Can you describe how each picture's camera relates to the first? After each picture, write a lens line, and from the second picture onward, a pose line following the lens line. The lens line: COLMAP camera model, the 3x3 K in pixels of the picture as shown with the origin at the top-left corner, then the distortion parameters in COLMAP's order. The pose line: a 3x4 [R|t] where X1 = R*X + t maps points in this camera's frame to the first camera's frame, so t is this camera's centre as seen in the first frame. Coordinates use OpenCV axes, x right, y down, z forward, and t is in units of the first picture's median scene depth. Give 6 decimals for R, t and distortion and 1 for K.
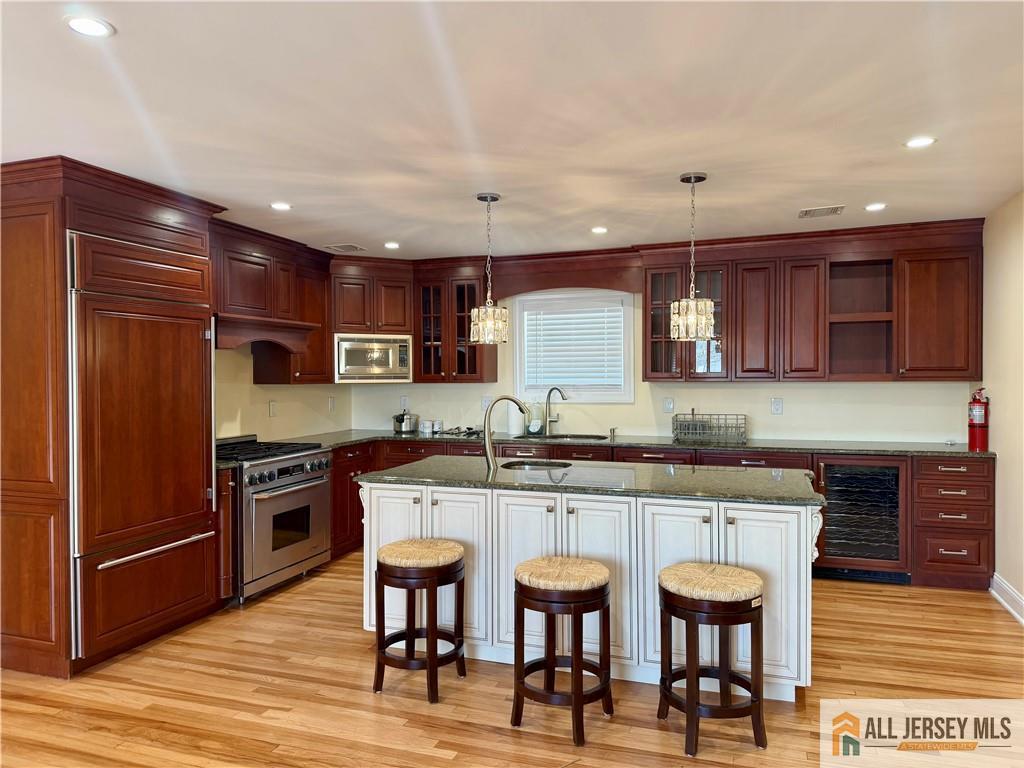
lens RADIAL K [[716.5, 0, 518.5], [0, 716.5, 384.1], [0, 0, 1]] dist [0.150540, -0.260948]
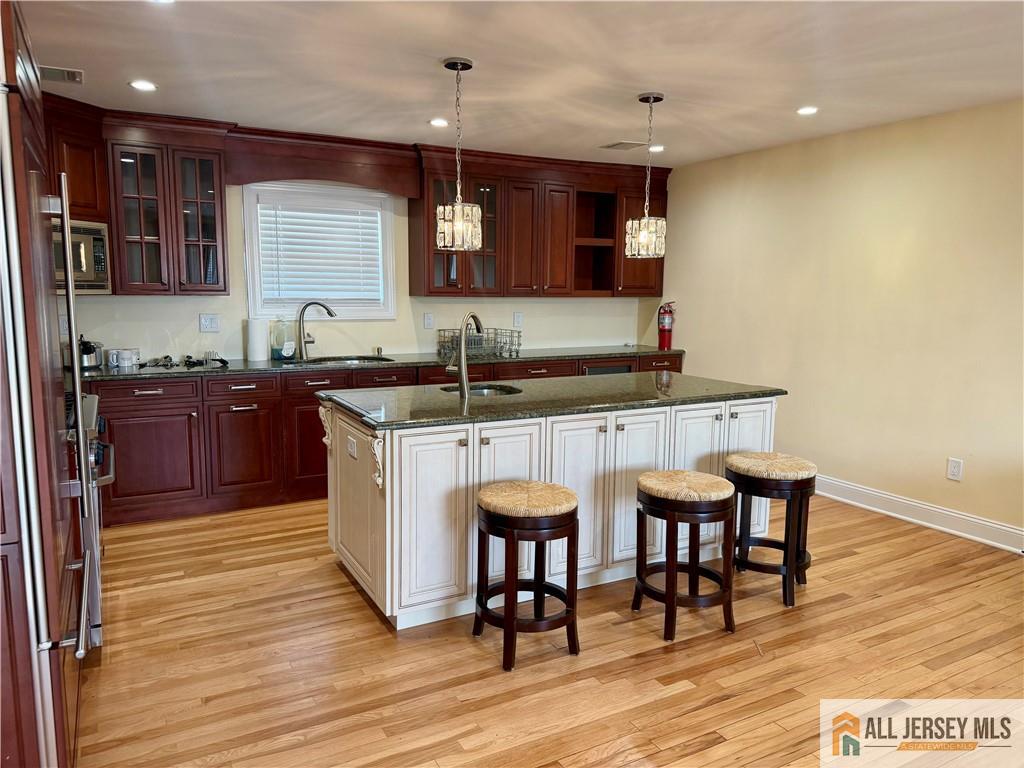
lens RADIAL K [[716.5, 0, 518.5], [0, 716.5, 384.1], [0, 0, 1]] dist [0.150540, -0.260948]
pose [[0.668268, -0.085304, 0.739014, -0.494572], [-0.002127, 0.993181, 0.116566, 0.001003], [-0.743918, -0.079469, 0.663529, 0.300087]]
